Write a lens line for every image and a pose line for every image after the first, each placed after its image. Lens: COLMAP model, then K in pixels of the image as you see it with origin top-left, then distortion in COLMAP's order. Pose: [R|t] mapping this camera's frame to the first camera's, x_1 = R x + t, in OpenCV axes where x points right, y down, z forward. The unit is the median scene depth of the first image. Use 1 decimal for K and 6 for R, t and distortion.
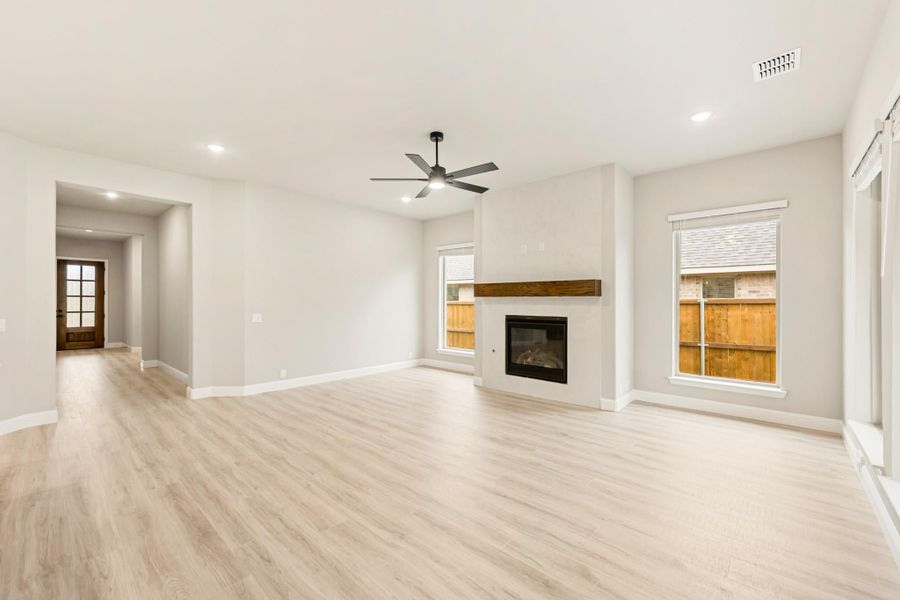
lens RADIAL K [[363.2, 0, 457.1], [0, 363.2, 304.3], [0, 0, 1]] dist [0.003287, 0.000377]
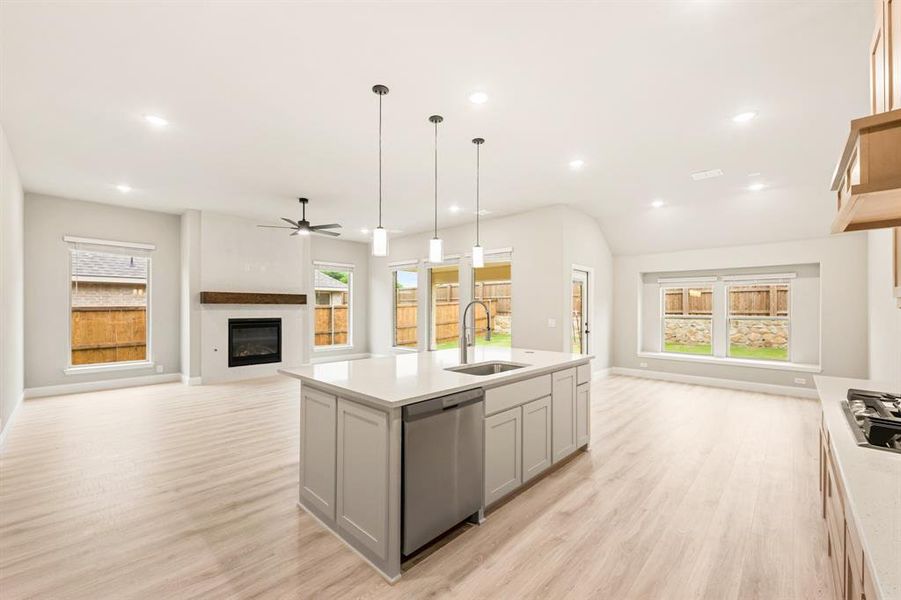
lens RADIAL K [[363.6, 0, 433.7], [0, 363.6, 308.9], [0, 0, 1]] dist [0.003287, 0.000377]
pose [[0.069308, -0.000120, 0.997595, -1.274587], [0.006467, 0.999979, -0.000329, 0.002372], [-0.997574, 0.006474, 0.069307, 0.284026]]
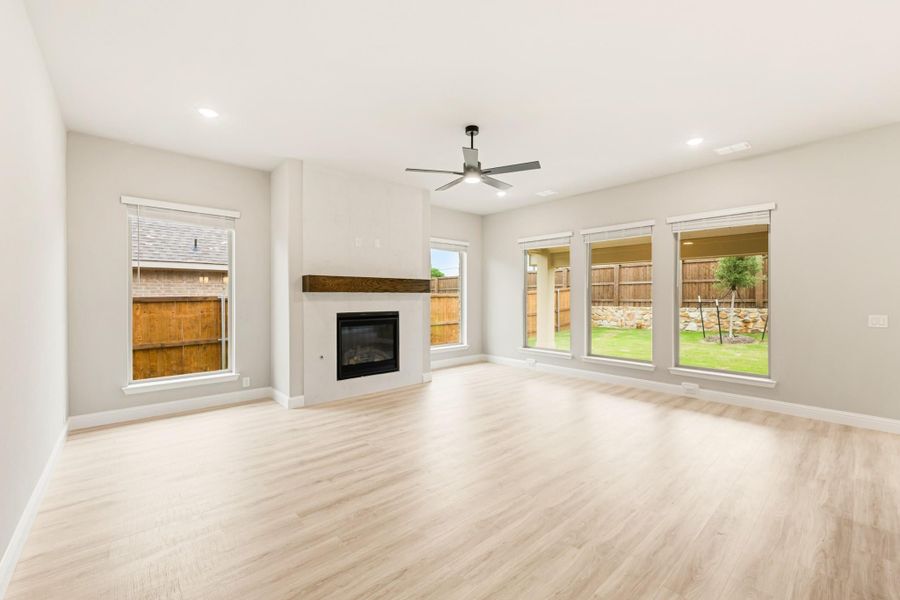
lens RADIAL K [[363.2, 0, 447.0], [0, 363.2, 297.6], [0, 0, 1]] dist [0.003287, 0.000377]
pose [[0.135004, 0.000166, 0.990845, -0.856791], [0.009720, 0.999952, -0.001492, -0.004140], [-0.990797, 0.009833, 0.134996, 0.764914]]
